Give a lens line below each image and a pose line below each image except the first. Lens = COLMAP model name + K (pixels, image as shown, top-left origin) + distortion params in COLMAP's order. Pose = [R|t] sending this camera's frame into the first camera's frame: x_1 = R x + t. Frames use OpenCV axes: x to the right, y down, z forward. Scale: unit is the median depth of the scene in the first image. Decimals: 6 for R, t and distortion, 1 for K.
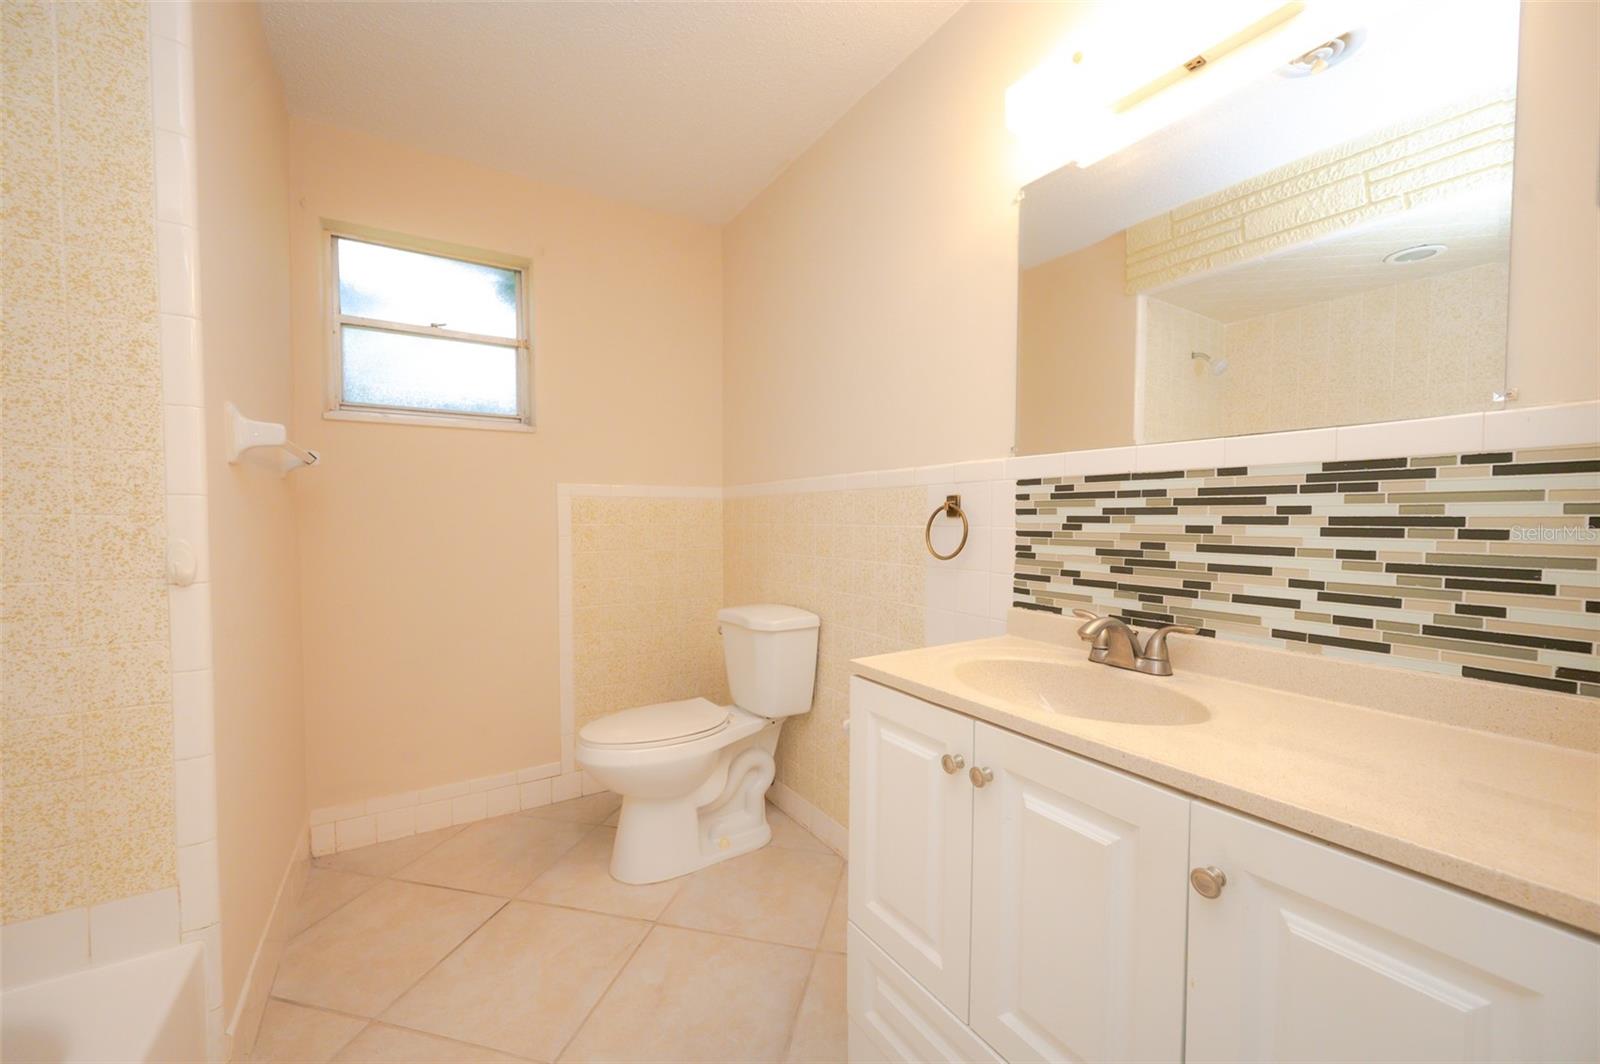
lens RADIAL K [[622.9, 0, 798.9], [0, 622.9, 529.7], [0, 0, 1]] dist [0.003127, 0.000024]
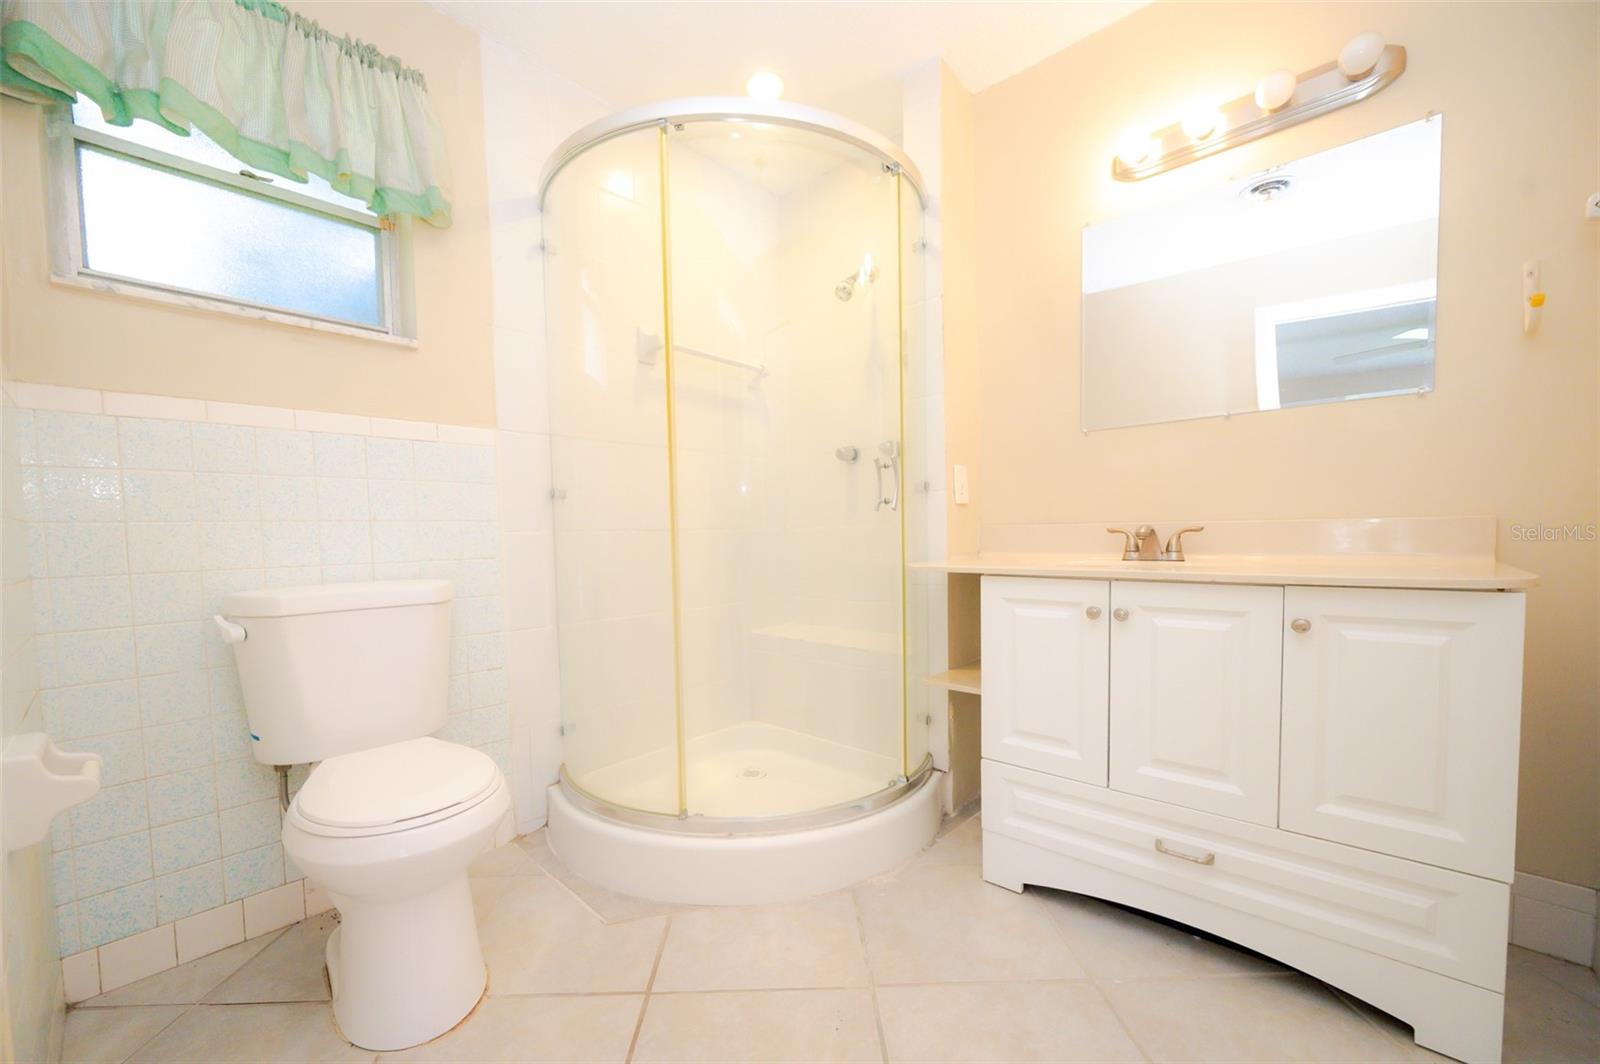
lens RADIAL K [[622.9, 0, 797.6], [0, 622.9, 531.4], [0, 0, 1]] dist [0.003127, 0.000024]
pose [[0.958566, -0.015311, 0.284459, -0.743371], [0.019786, 0.999721, -0.012865, 0.161841], [-0.284183, 0.017960, 0.958602, -0.201429]]
